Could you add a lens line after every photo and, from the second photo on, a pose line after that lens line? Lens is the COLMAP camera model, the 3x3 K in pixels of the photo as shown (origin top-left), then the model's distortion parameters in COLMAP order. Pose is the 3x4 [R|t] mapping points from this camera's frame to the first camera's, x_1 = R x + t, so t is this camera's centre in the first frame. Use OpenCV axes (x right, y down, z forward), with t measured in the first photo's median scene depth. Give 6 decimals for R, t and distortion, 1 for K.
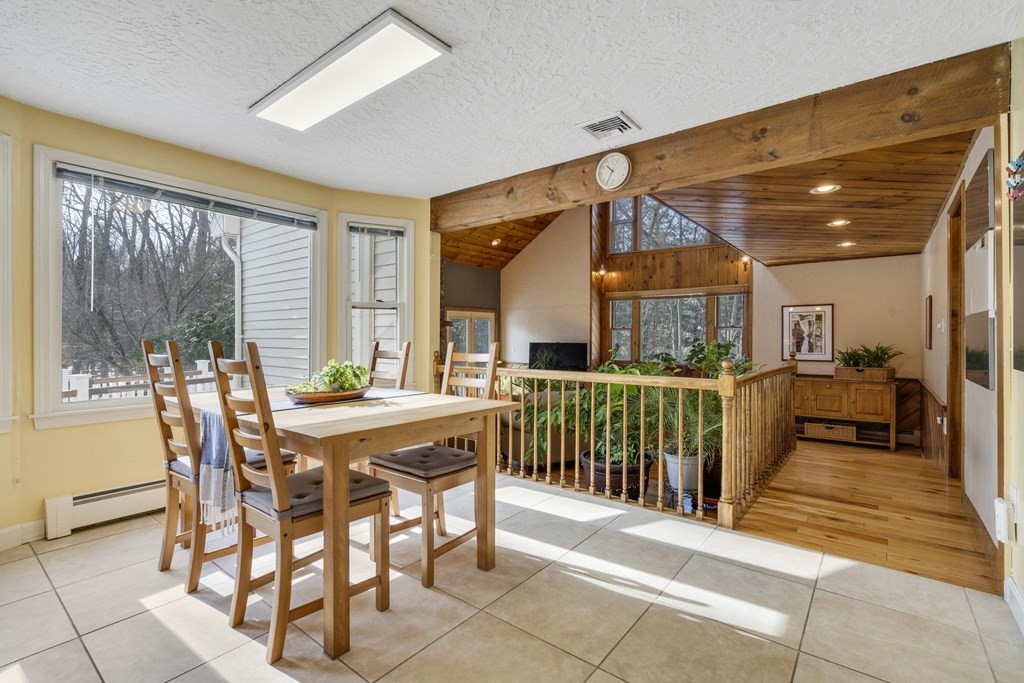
lens RADIAL K [[466.6, 0, 511.2], [0, 466.6, 336.9], [0, 0, 1]] dist [-0.000212, 0.000195]
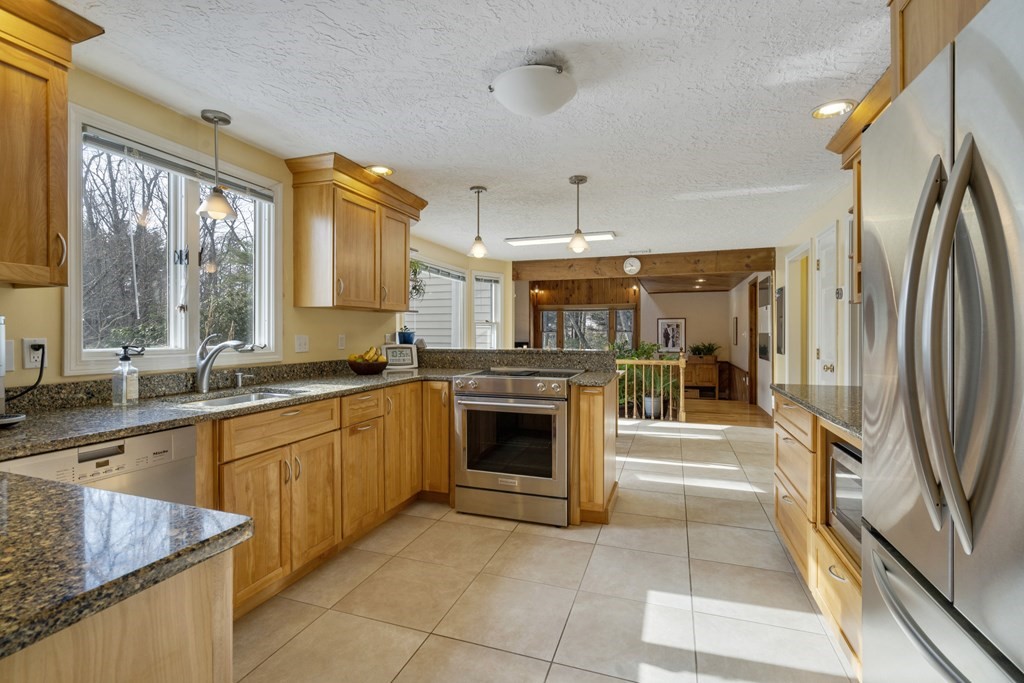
lens RADIAL K [[466.6, 0, 511.2], [0, 466.6, 336.9], [0, 0, 1]] dist [-0.000212, 0.000195]
pose [[0.945312, -0.005867, 0.326116, -0.722670], [0.003152, 0.999956, 0.008852, -0.032610], [-0.326154, -0.007340, 0.945288, -0.614032]]
